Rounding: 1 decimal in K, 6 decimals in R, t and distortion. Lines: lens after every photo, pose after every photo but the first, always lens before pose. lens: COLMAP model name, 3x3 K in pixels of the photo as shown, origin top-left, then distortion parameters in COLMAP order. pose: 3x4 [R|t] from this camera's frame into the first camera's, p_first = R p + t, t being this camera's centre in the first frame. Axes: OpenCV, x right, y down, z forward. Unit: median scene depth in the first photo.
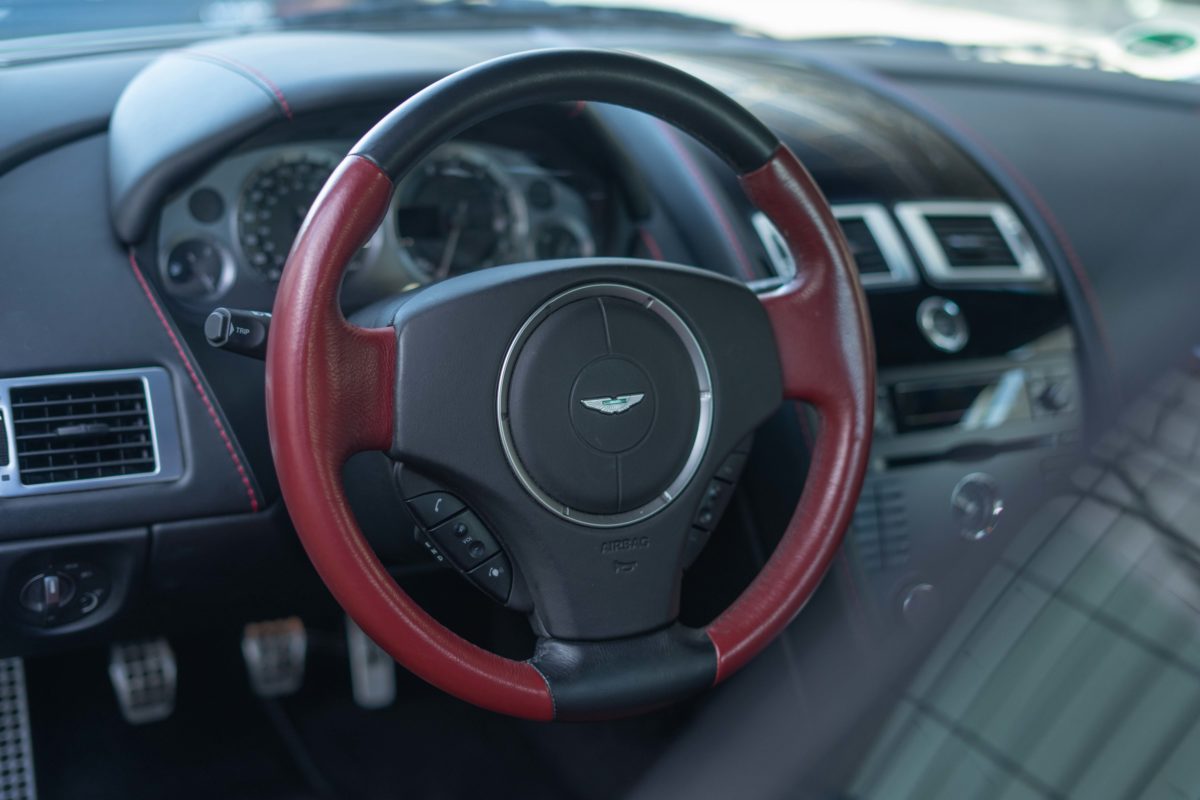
lens RADIAL K [[1797.5, 0, 600.0], [0, 1797.5, 400.0], [0, 0, 1]] dist [0.013619, 0.032702]
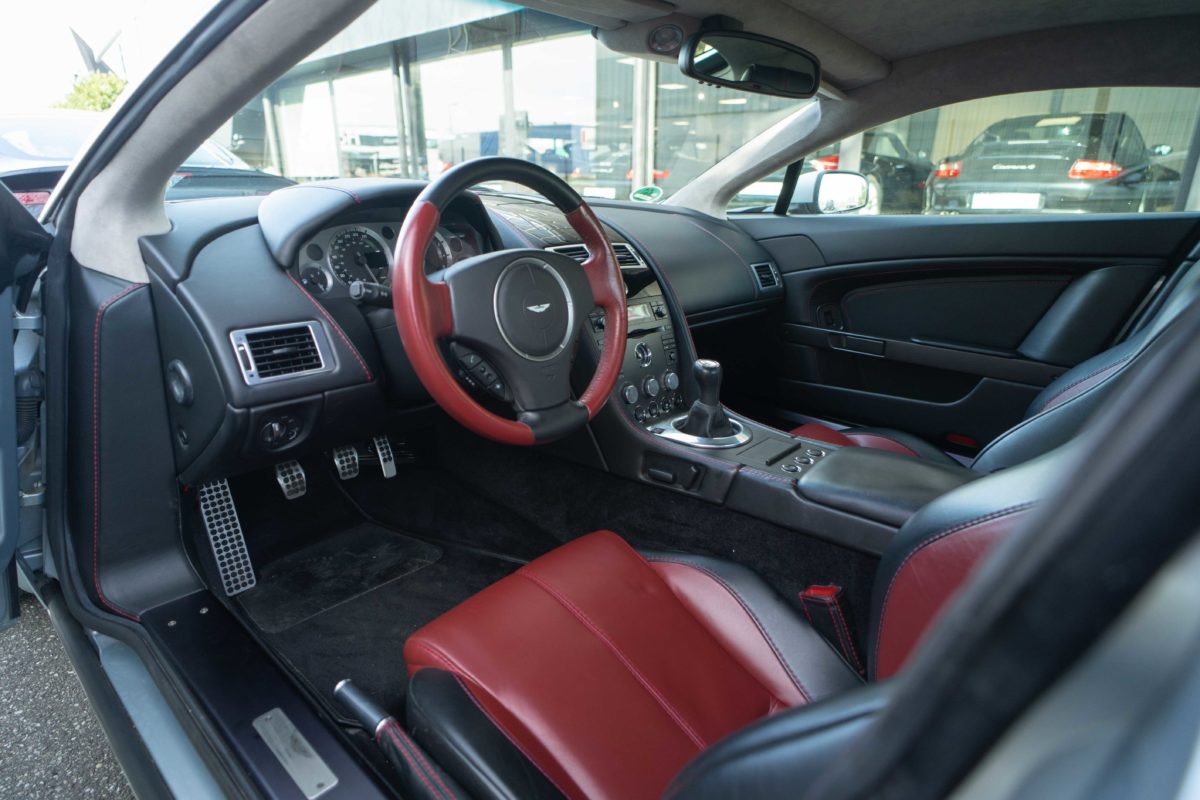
lens RADIAL K [[653.2, 0, 600.0], [0, 653.2, 400.0], [0, 0, 1]] dist [-0.007646, -0.000976]
pose [[0.940637, -0.135523, 0.311185, -0.181742], [0.121955, 0.990550, 0.062749, 0.070125], [-0.316749, -0.021073, 0.948275, 0.146672]]
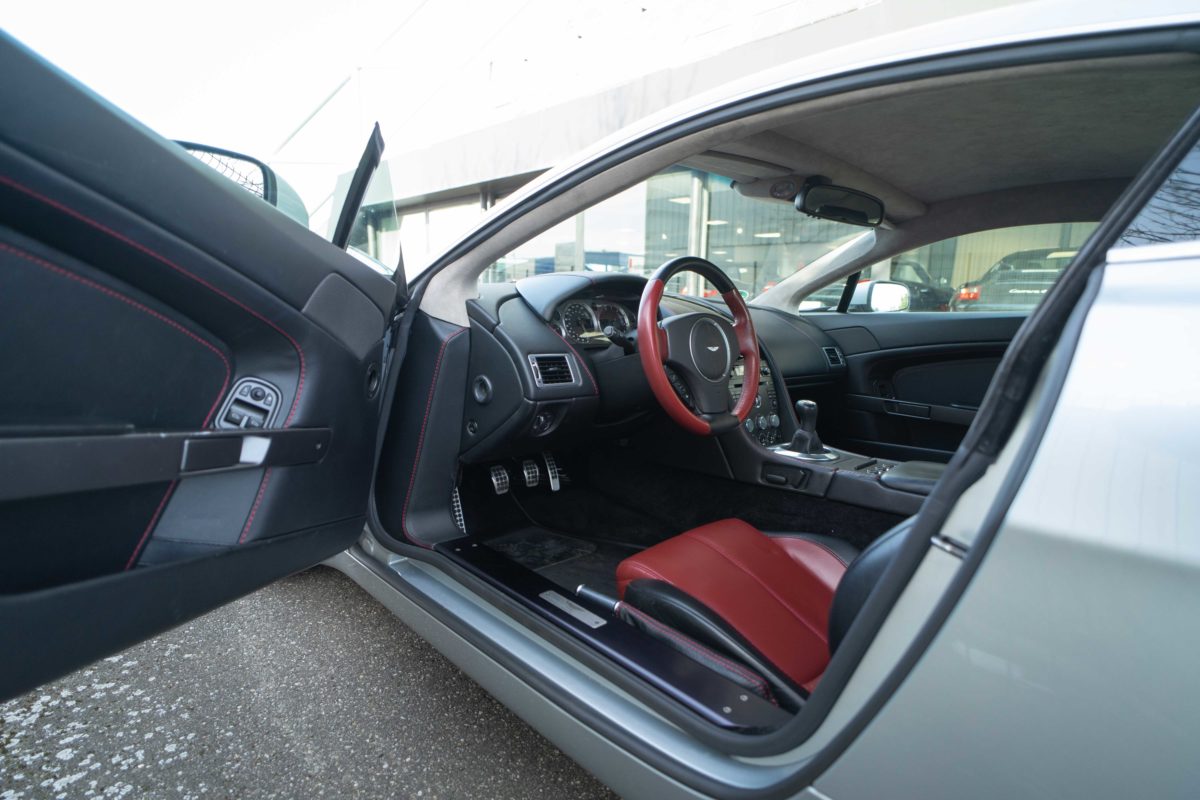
lens RADIAL K [[617.8, 0, 600.0], [0, 617.8, 400.0], [0, 0, 1]] dist [0.001838, 0.000328]
pose [[0.960108, -0.053254, 0.274511, -0.520262], [0.085937, 0.990382, -0.108435, 0.204098], [-0.266096, 0.127700, 0.955451, -0.128773]]
